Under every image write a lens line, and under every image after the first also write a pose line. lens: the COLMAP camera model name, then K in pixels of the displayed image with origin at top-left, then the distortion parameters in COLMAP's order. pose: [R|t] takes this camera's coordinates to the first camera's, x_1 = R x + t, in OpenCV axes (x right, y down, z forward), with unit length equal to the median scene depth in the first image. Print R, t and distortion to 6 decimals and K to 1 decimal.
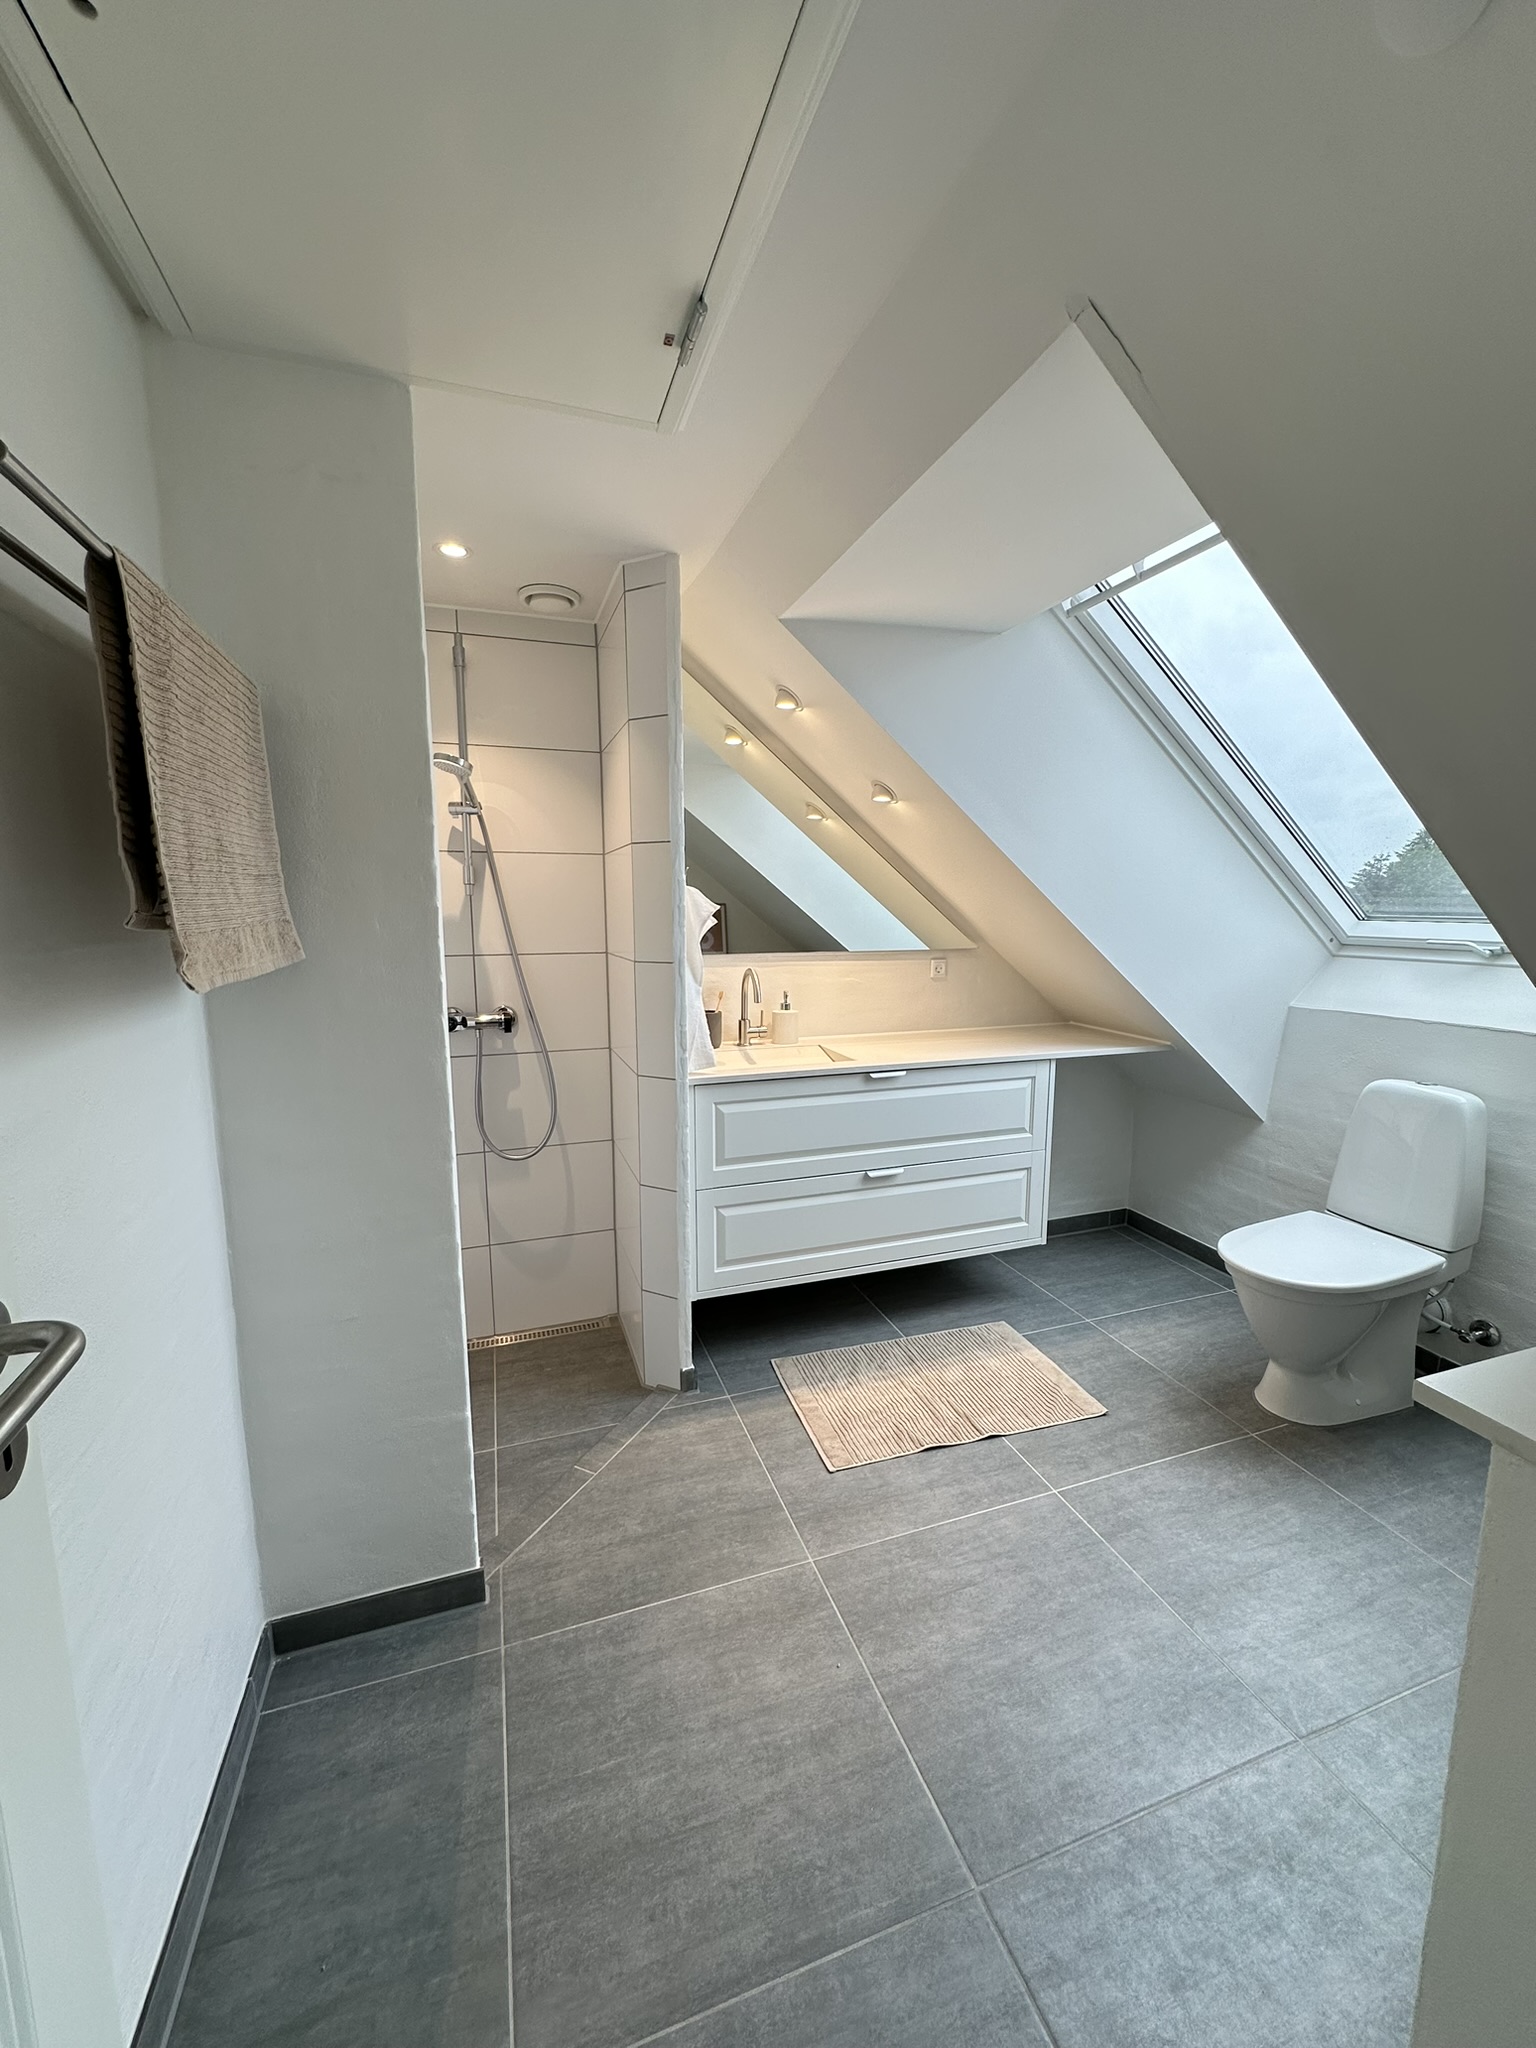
lens RADIAL K [[814.0, 0, 770.5], [0, 814.0, 1022.8], [0, 0, 1]] dist [-0.001111, -0.000164]
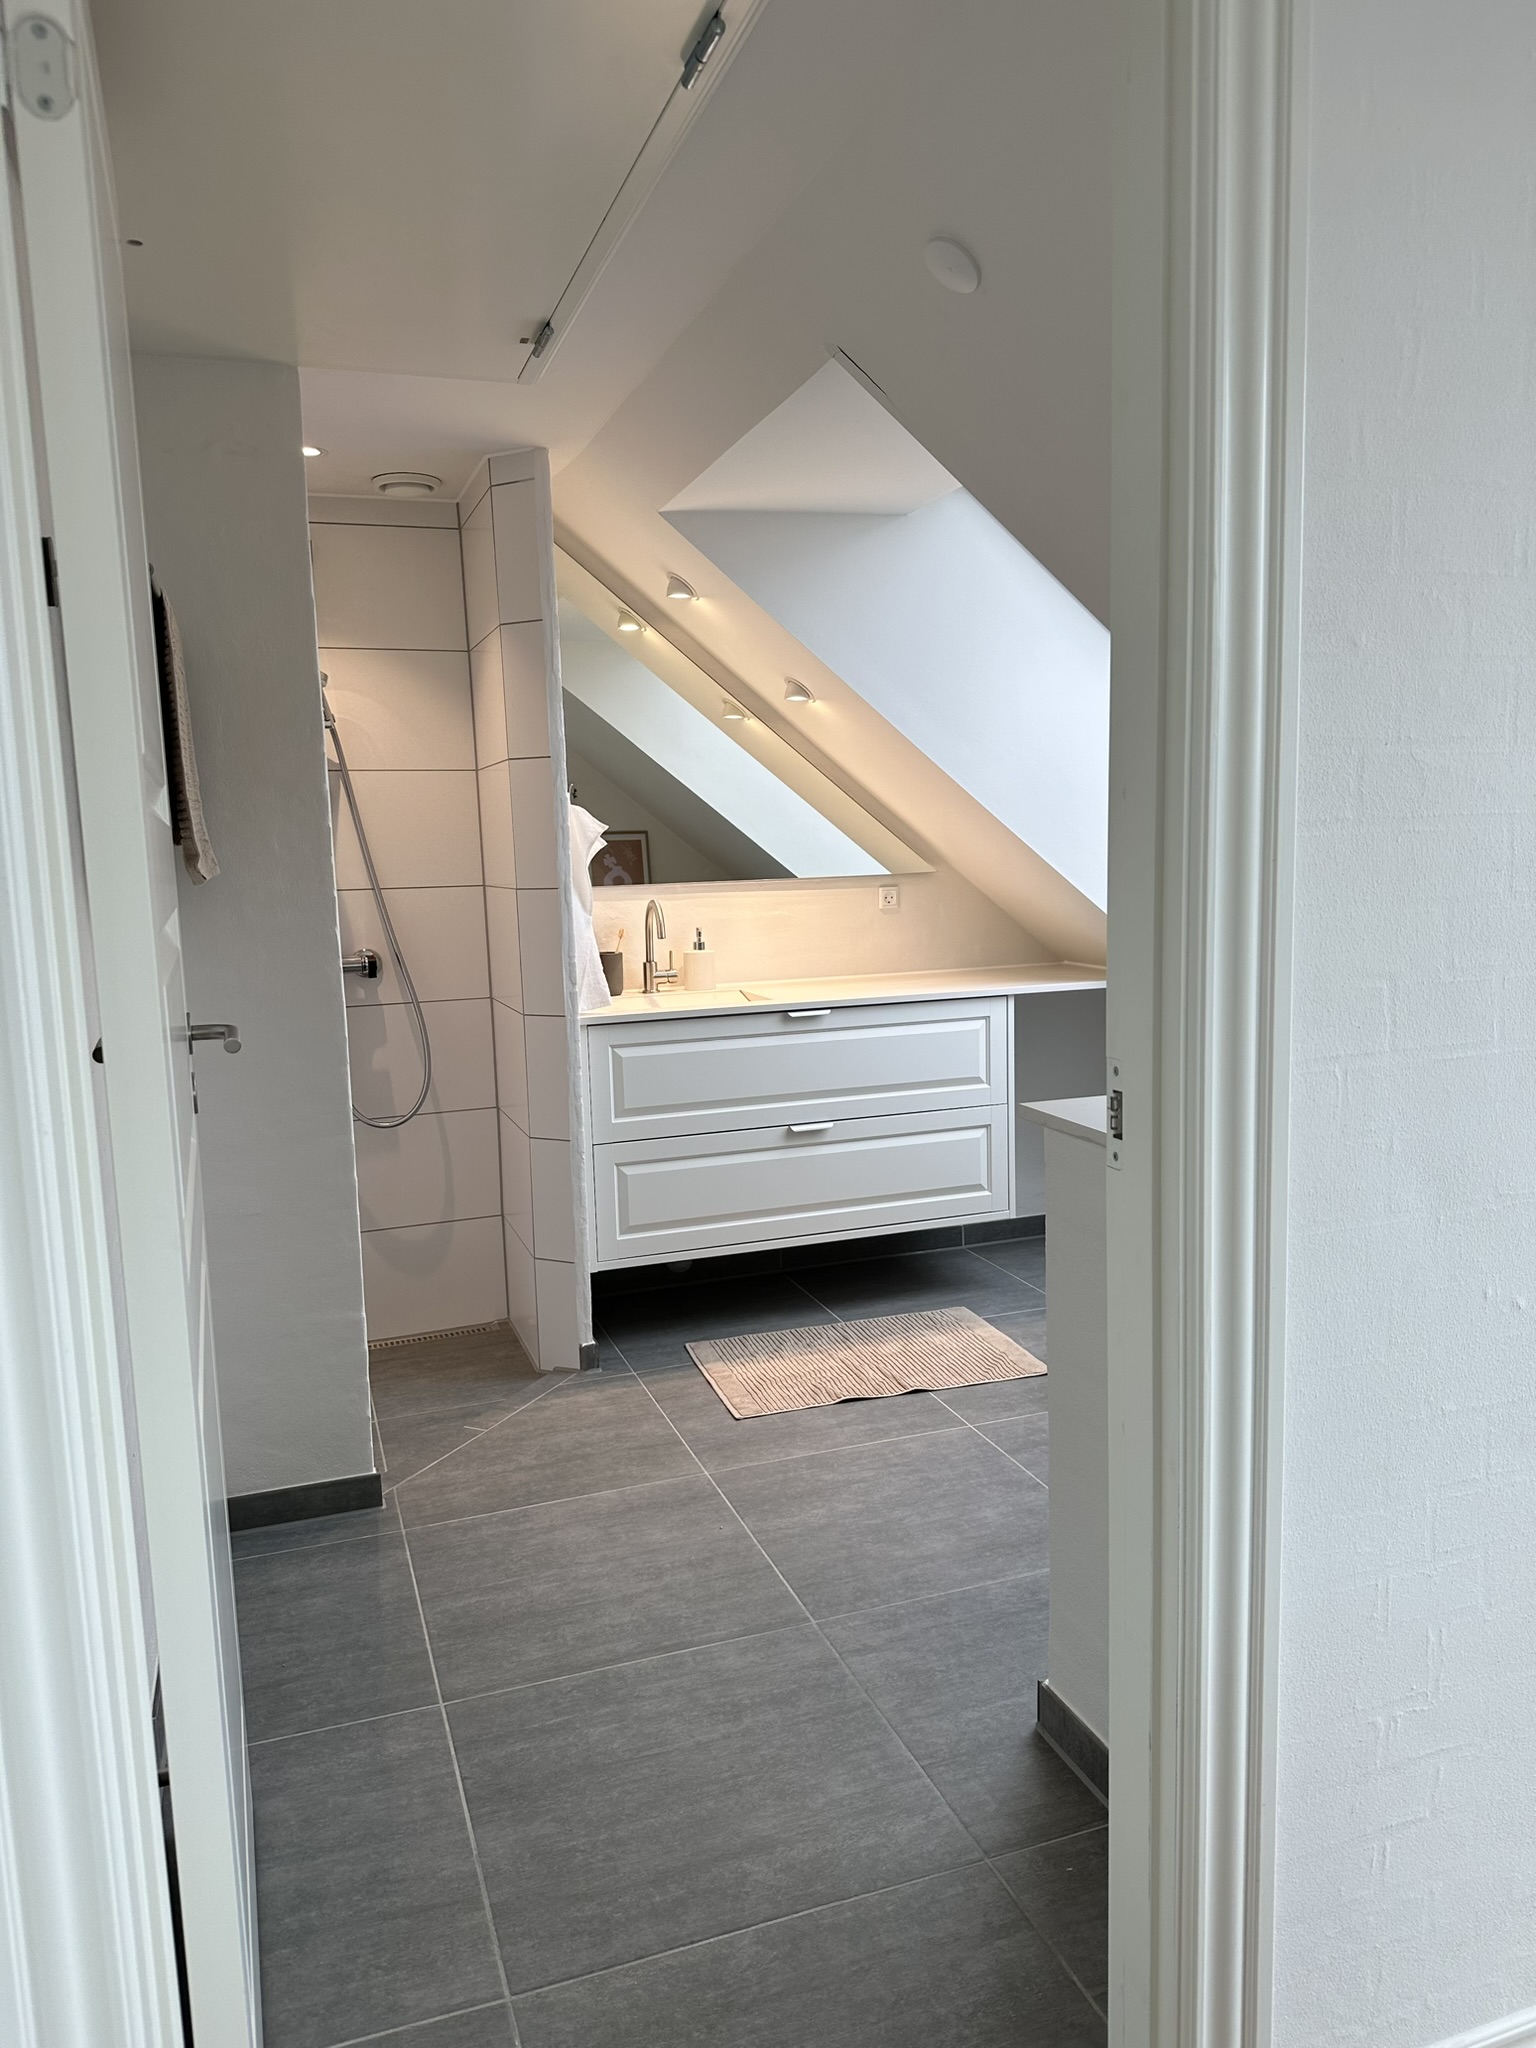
lens RADIAL K [[1413.5, 0, 763.7], [0, 1413.5, 1030.4], [0, 0, 1]] dist [0.150889, -0.258060]
pose [[0.999580, -0.028981, -0.000167, 0.103766], [0.028978, 0.999538, -0.009220, 0.103438], [0.000434, 0.009212, 0.999957, -0.580078]]
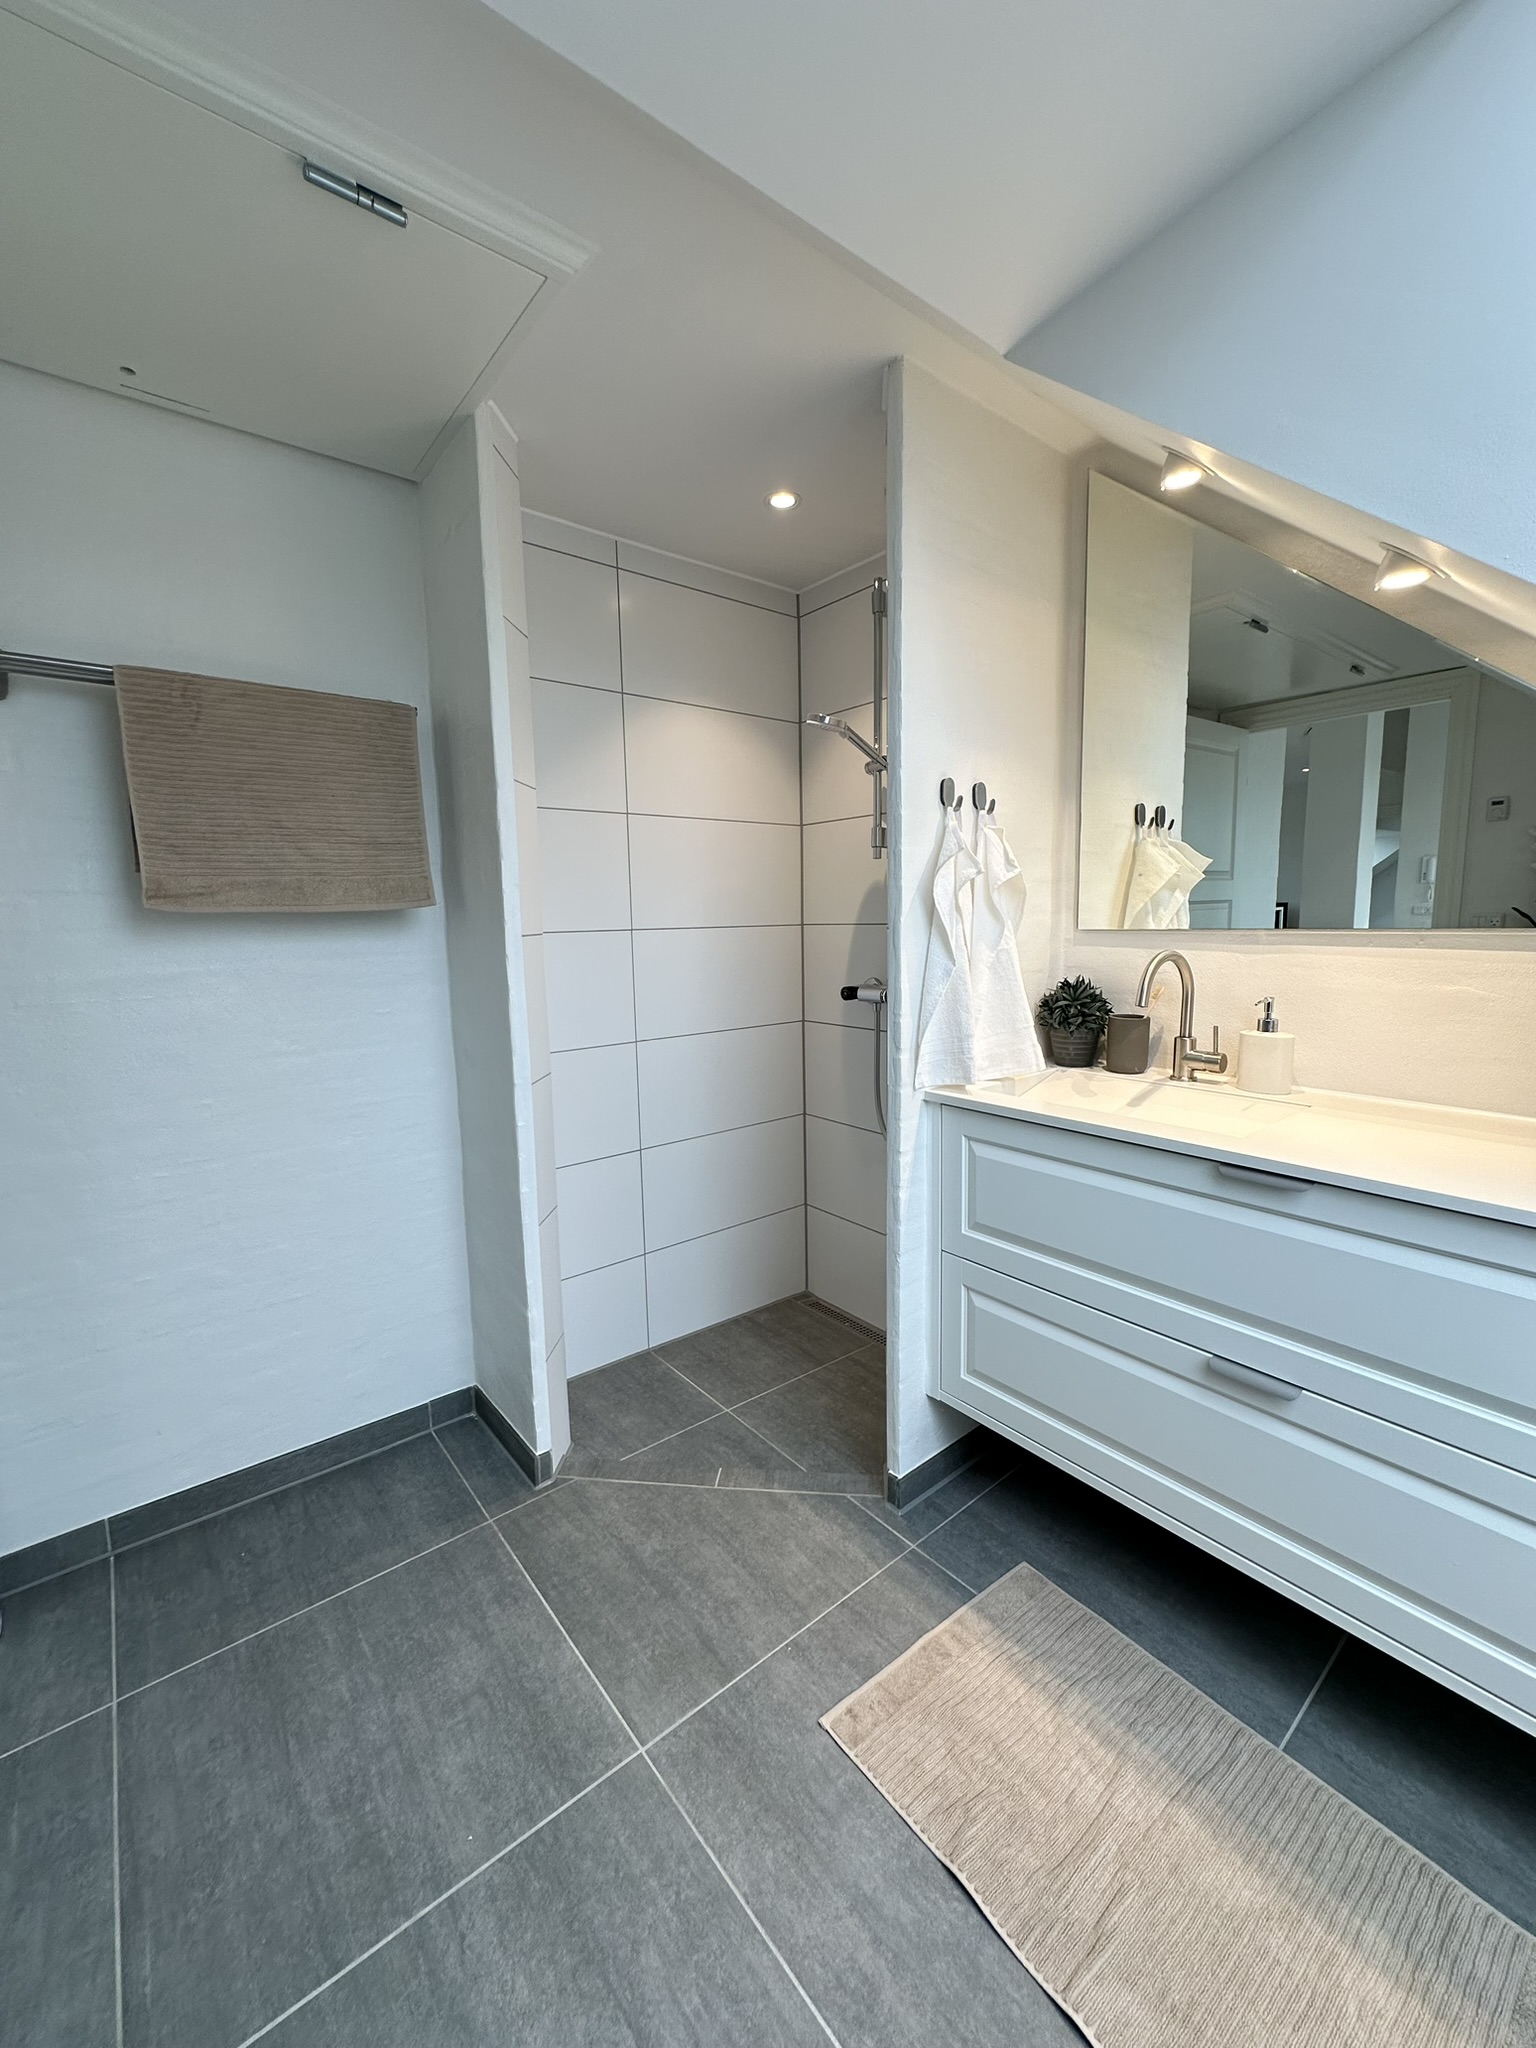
lens RADIAL K [[814.0, 0, 770.5], [0, 814.0, 1022.8], [0, 0, 1]] dist [-0.001111, -0.000164]
pose [[0.344956, 0.117164, -0.931278, 0.520595], [-0.114738, 0.990001, 0.082051, -0.035581], [0.931580, 0.078549, 0.354950, 0.610783]]
